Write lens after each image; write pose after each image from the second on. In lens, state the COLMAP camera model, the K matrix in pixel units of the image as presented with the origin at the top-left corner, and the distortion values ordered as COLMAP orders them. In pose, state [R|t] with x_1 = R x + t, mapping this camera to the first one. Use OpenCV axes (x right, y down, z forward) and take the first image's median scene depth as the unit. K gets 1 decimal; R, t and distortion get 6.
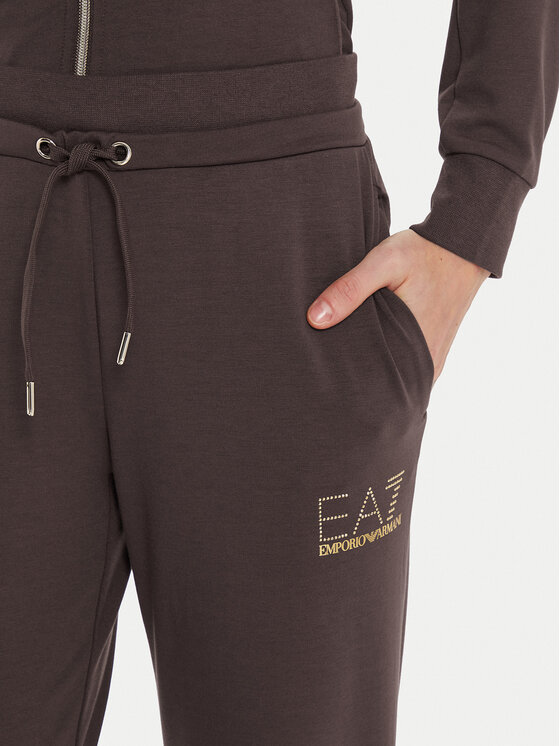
lens RADIAL K [[1791.1, 0, 280.0], [0, 1791.1, 373.0], [0, 0, 1]] dist [0.122635, 0.515120]
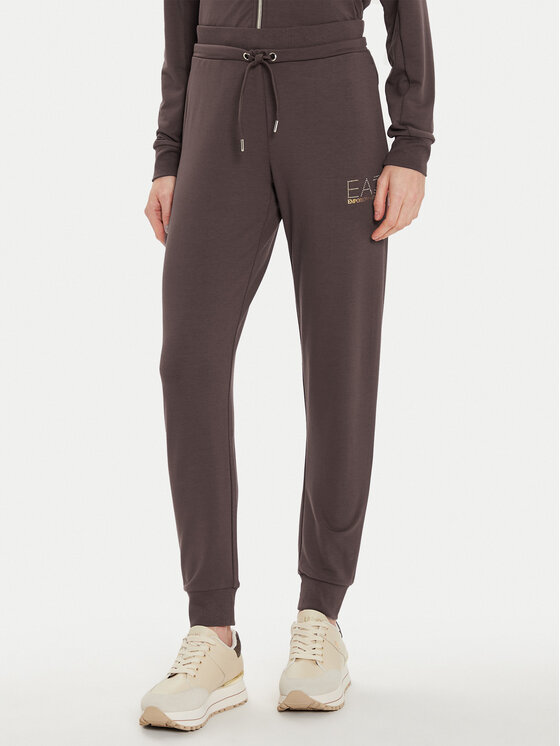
lens RADIAL K [[1468.0, 0, 280.0], [0, 1468.0, 373.0], [0, 0, 1]] dist [-0.027331, -0.151673]
pose [[0.994632, -0.009111, -0.103077, 0.151560], [0.017417, 0.996644, 0.079977, 0.184253], [0.102002, -0.081343, 0.991453, -1.289525]]
